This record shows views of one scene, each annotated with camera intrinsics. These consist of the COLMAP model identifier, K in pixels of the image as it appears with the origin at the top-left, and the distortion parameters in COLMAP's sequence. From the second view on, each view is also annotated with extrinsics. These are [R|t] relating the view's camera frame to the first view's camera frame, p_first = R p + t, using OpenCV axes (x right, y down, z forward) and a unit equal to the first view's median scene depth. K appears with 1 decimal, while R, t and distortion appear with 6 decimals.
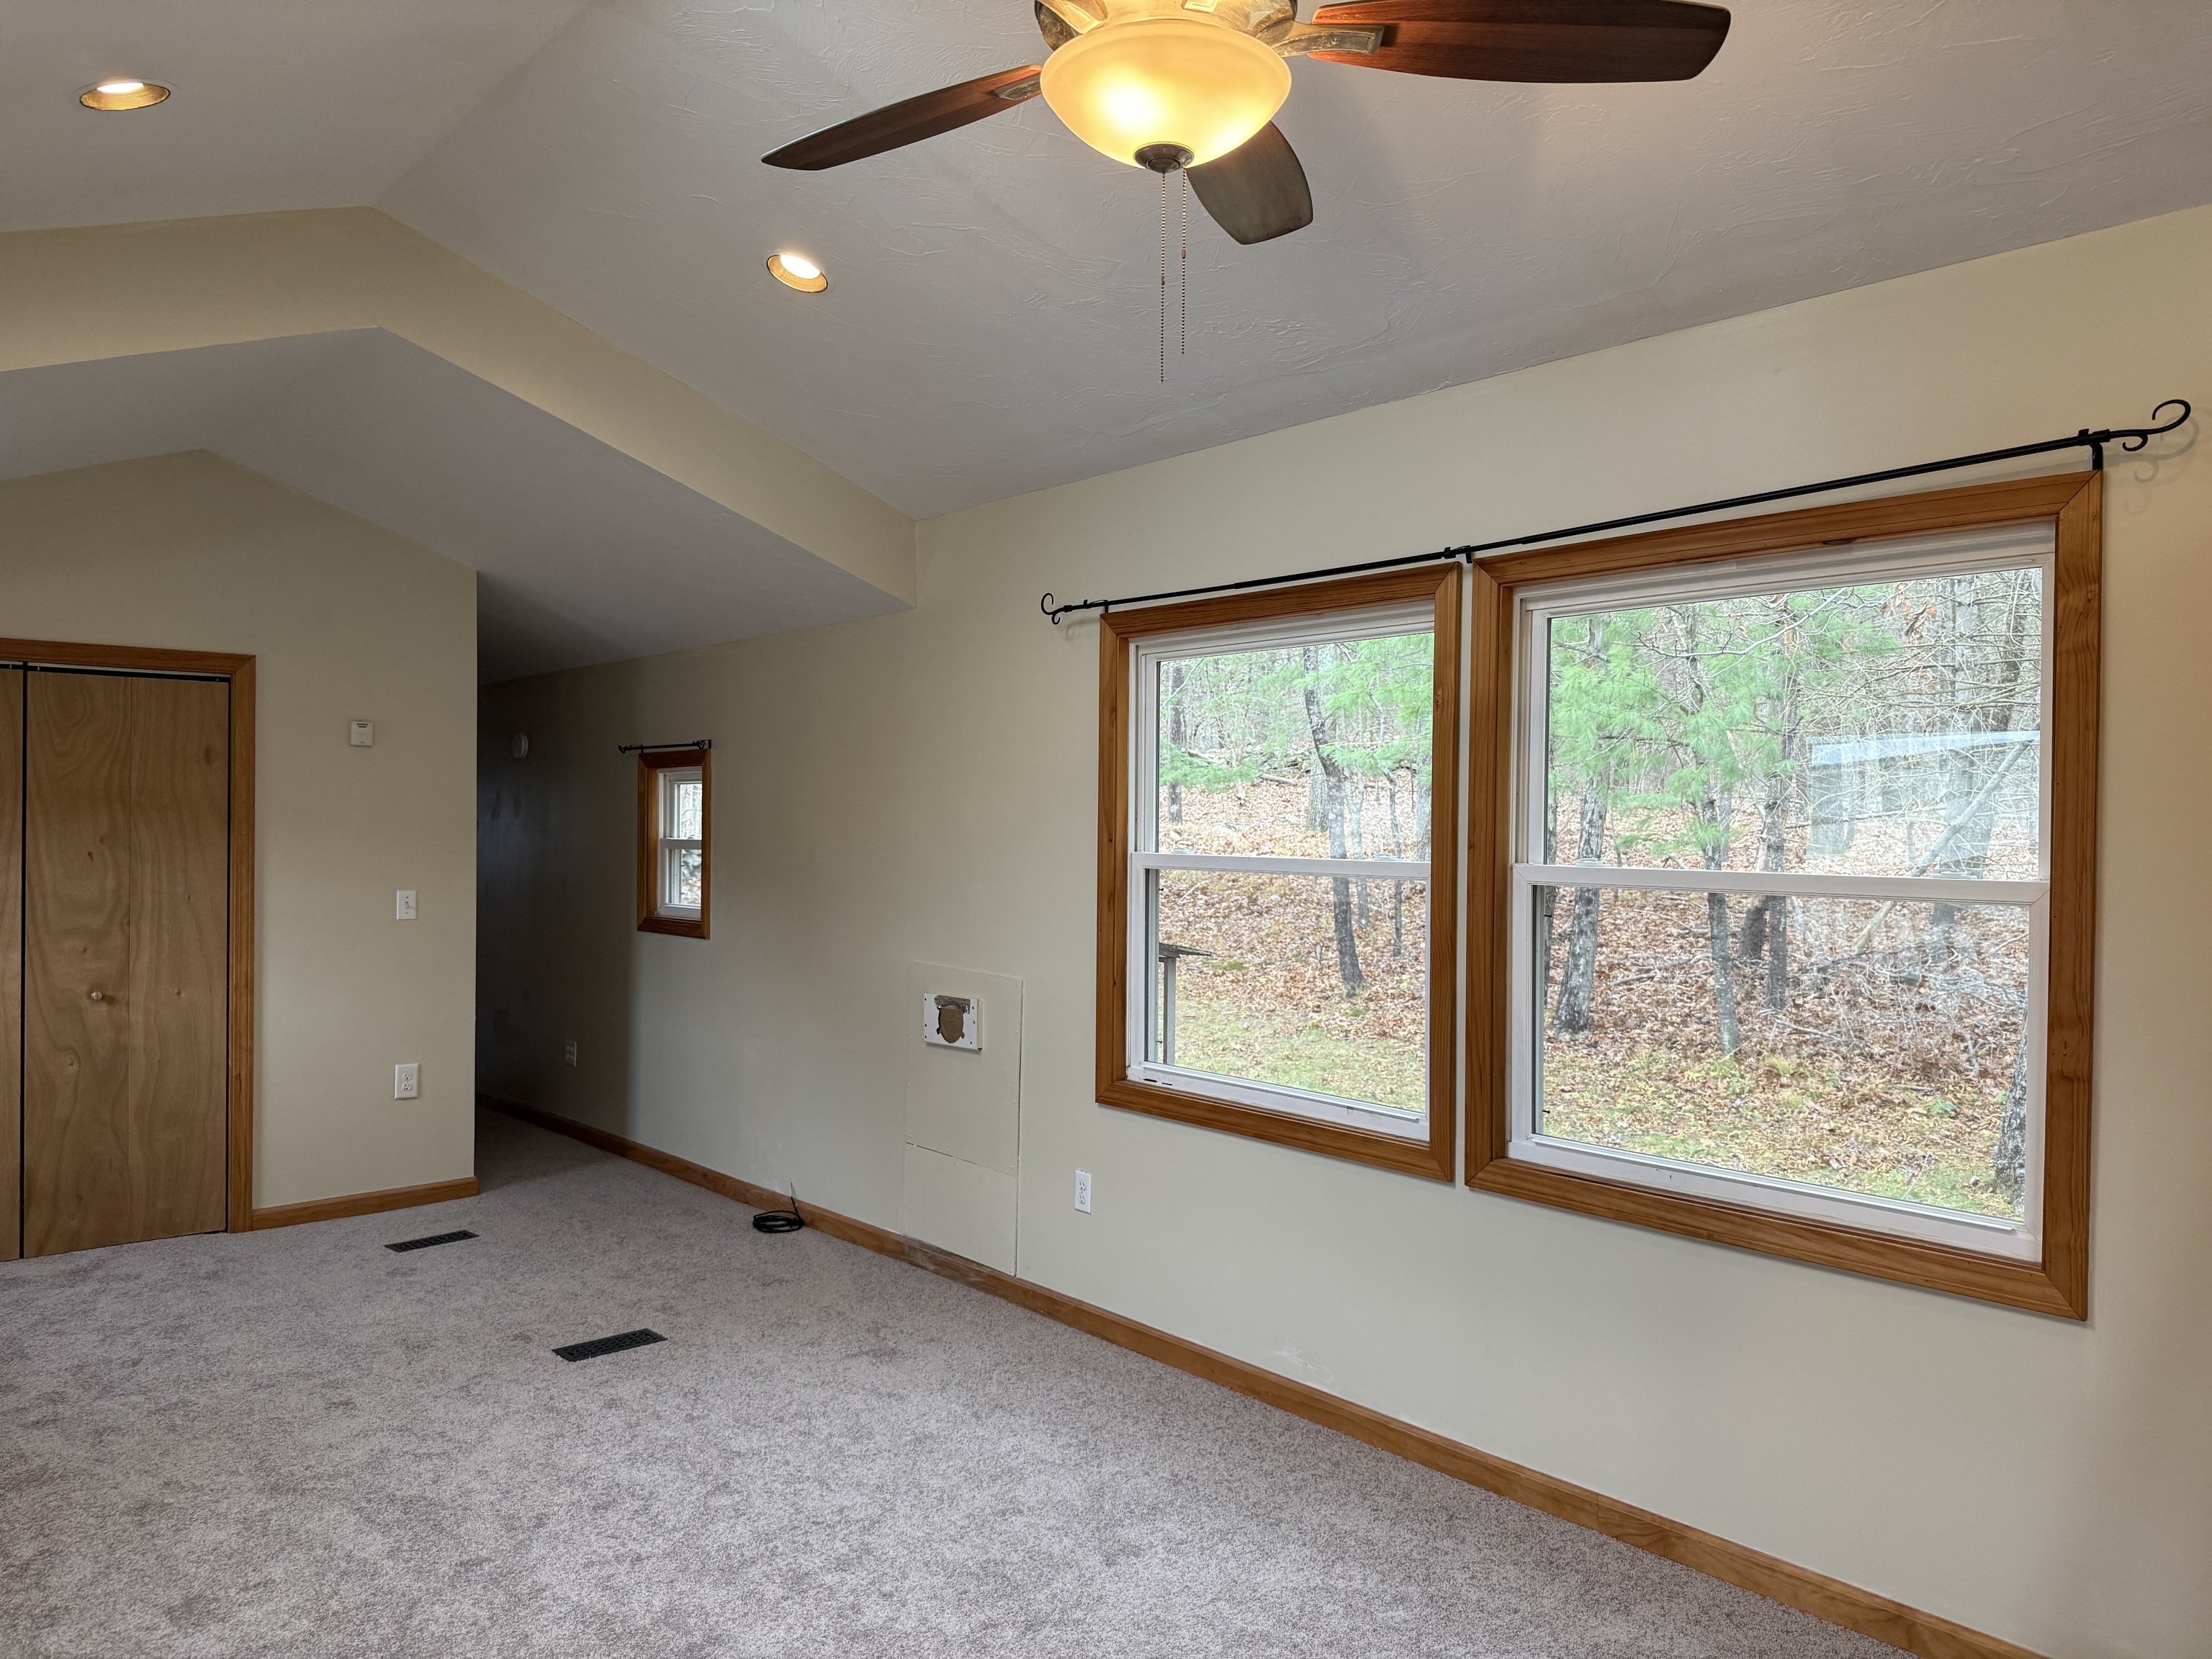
lens RADIAL K [[1549.3, 0, 1100.5], [0, 1549.3, 818.5], [0, 0, 1]] dist [0.049539, -0.066380]
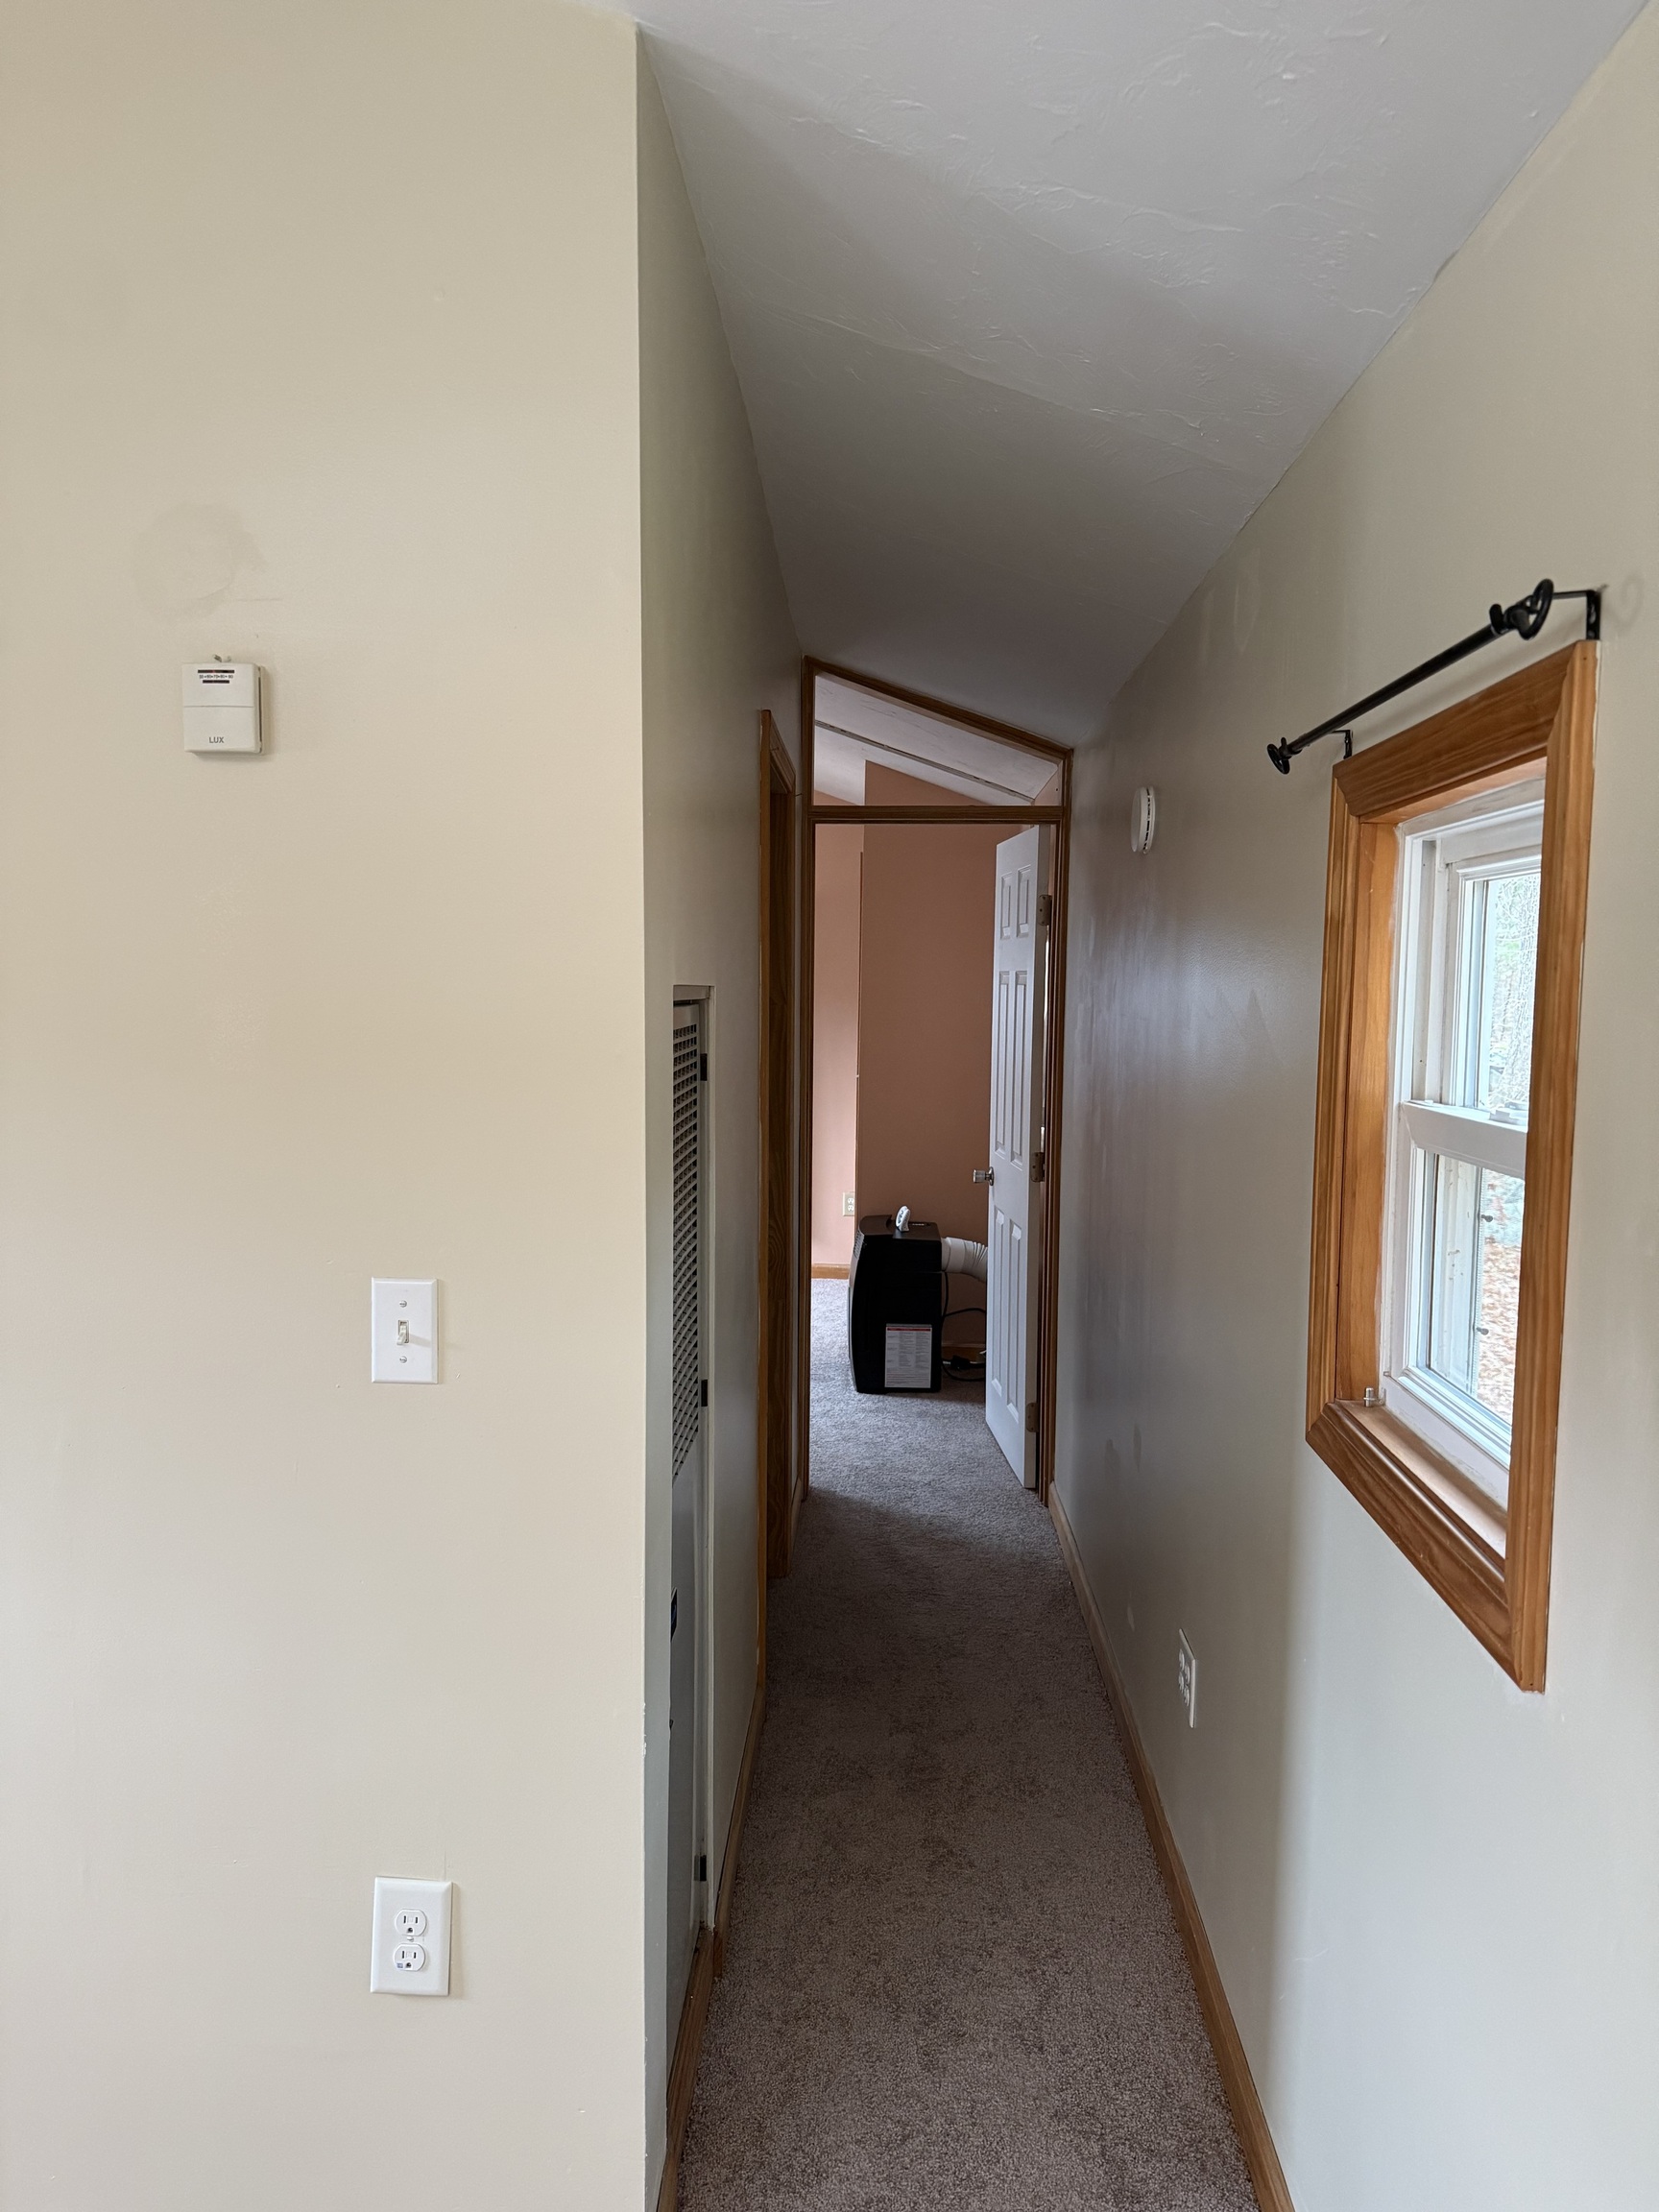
lens RADIAL K [[1549.3, 0, 837.0], [0, 1549.3, 1117.6], [0, 0, 1]] dist [0.049539, -0.066380]
pose [[0.718980, 0.061676, -0.692289, -0.227043], [-0.000919, 0.996138, 0.087792, -0.008247], [0.695030, -0.062485, 0.716260, 0.983048]]
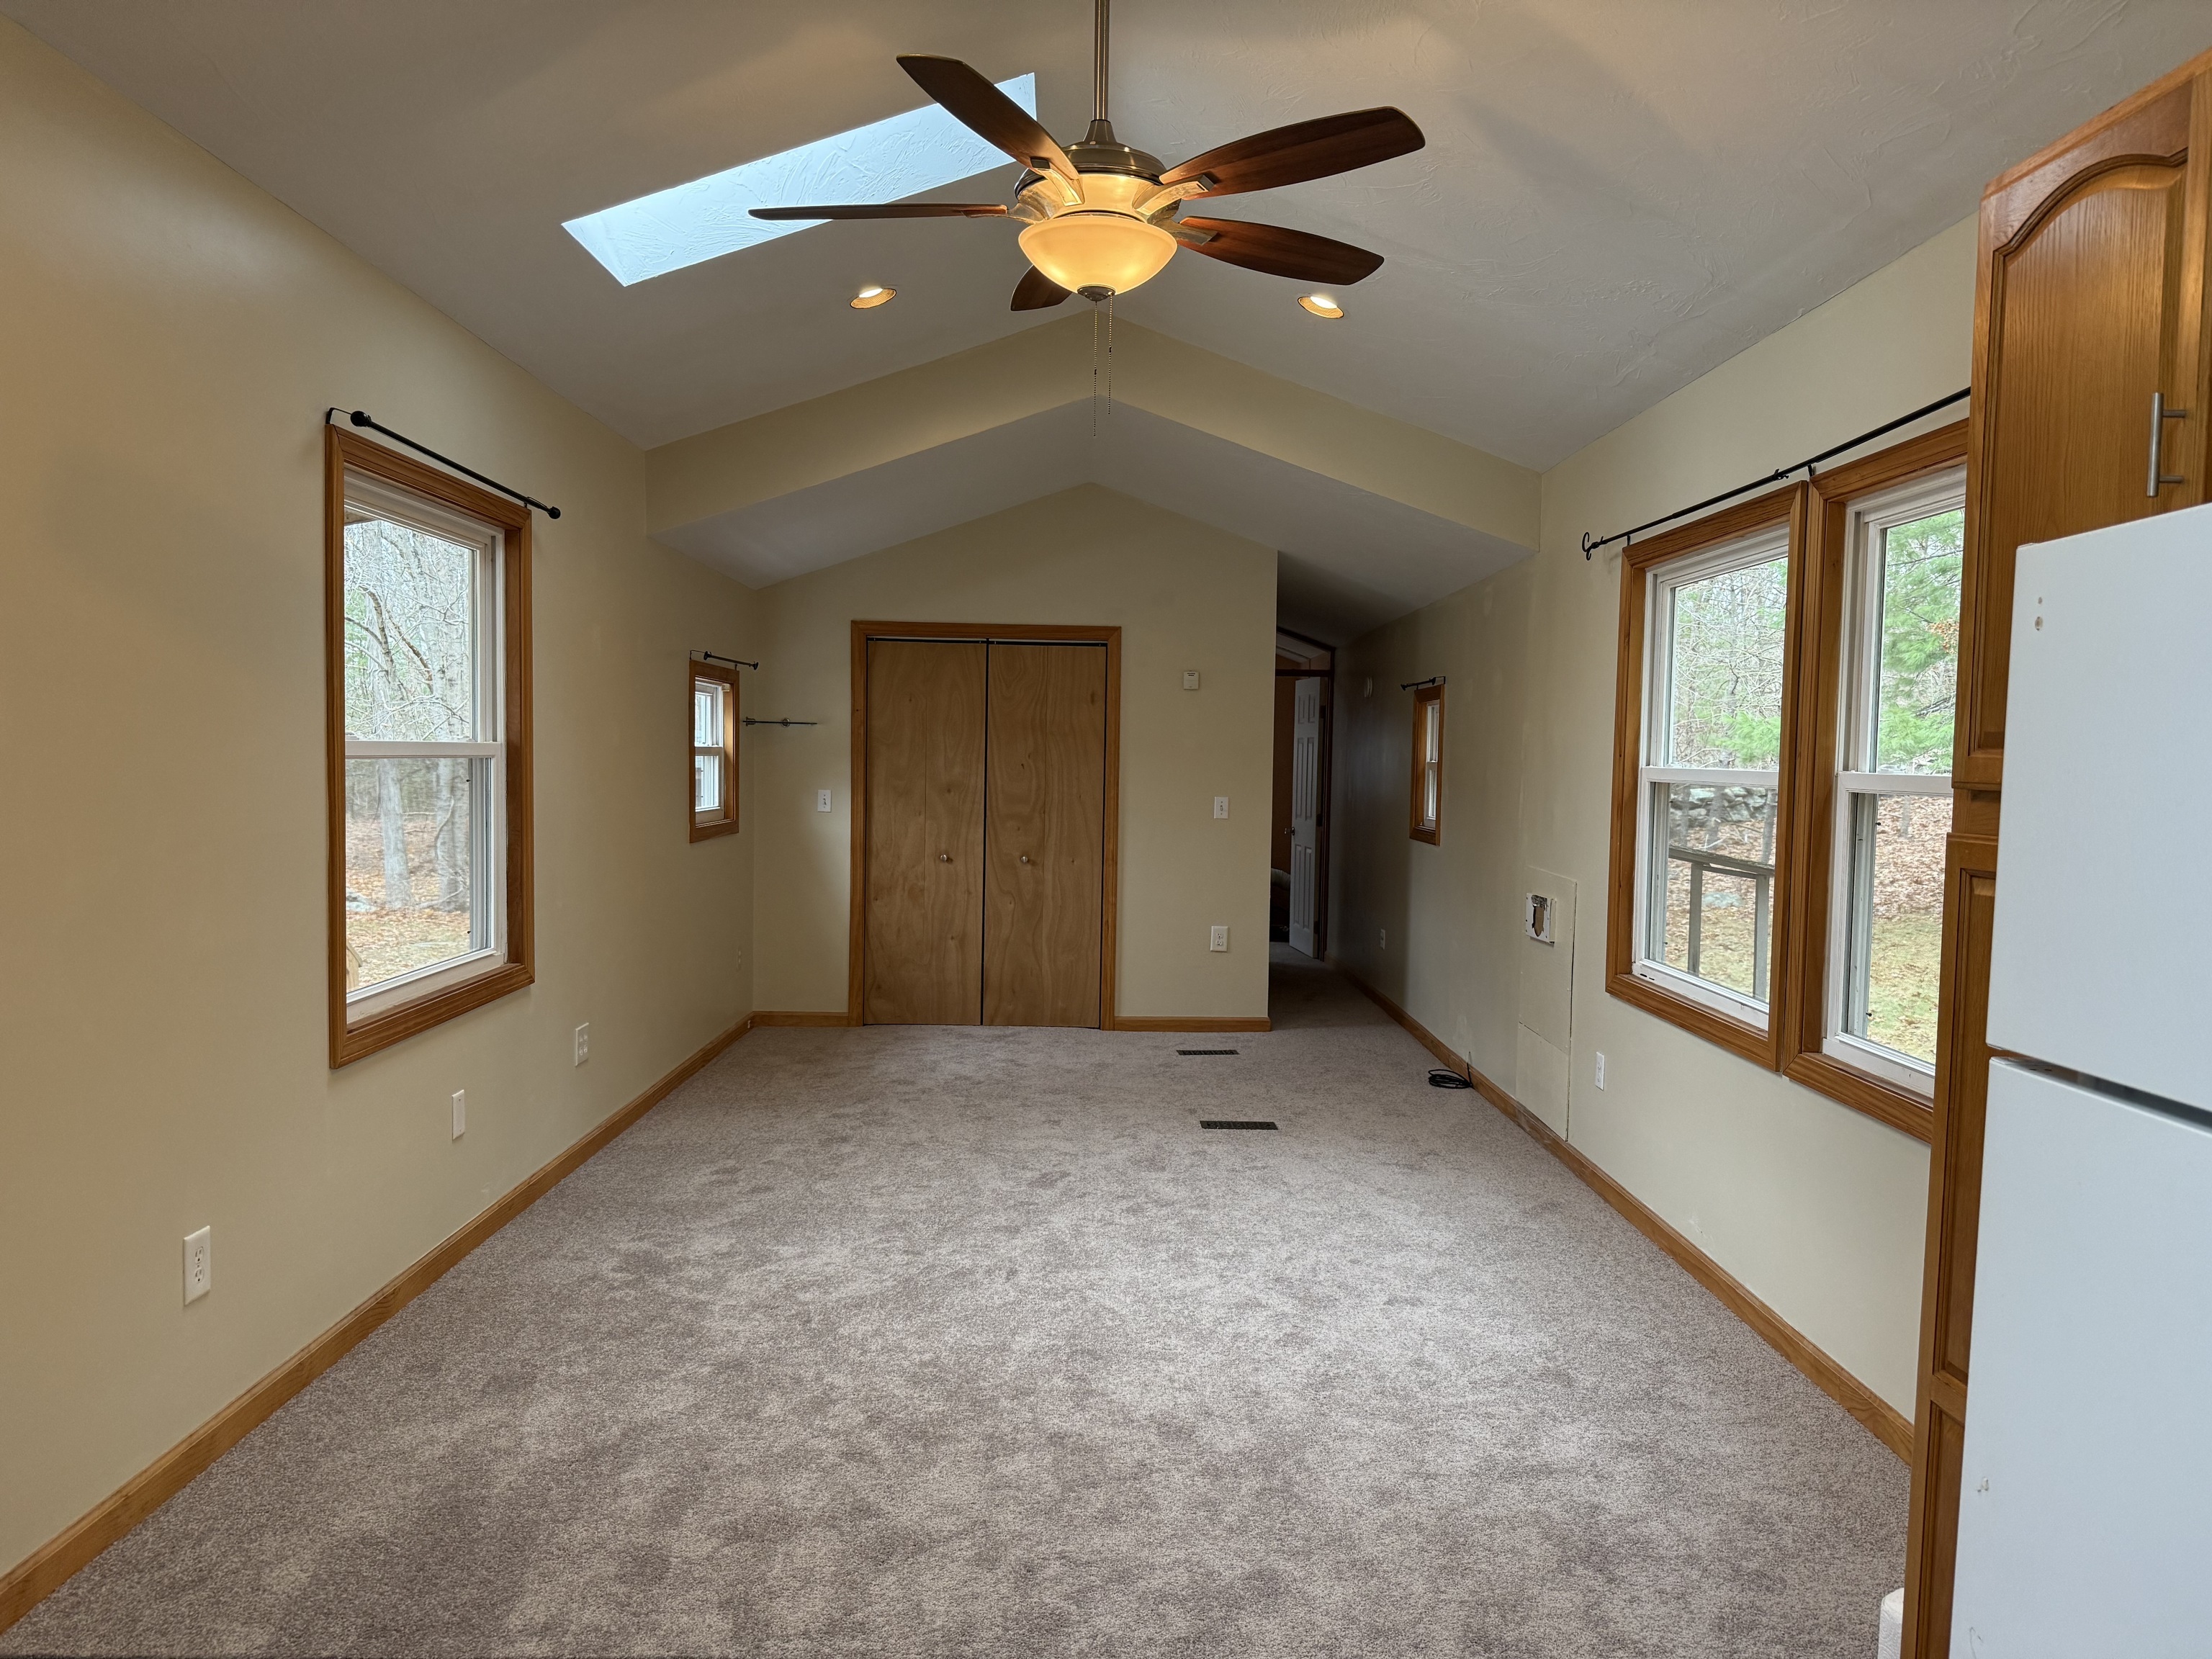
lens RADIAL K [[1549.3, 0, 1114.1], [0, 1549.3, 848.5], [0, 0, 1]] dist [0.049539, -0.066380]
pose [[0.756112, 0.044369, -0.652937, 0.402909], [-0.008028, 0.998253, 0.058538, 0.015419], [0.654393, -0.039019, 0.755147, -0.068284]]
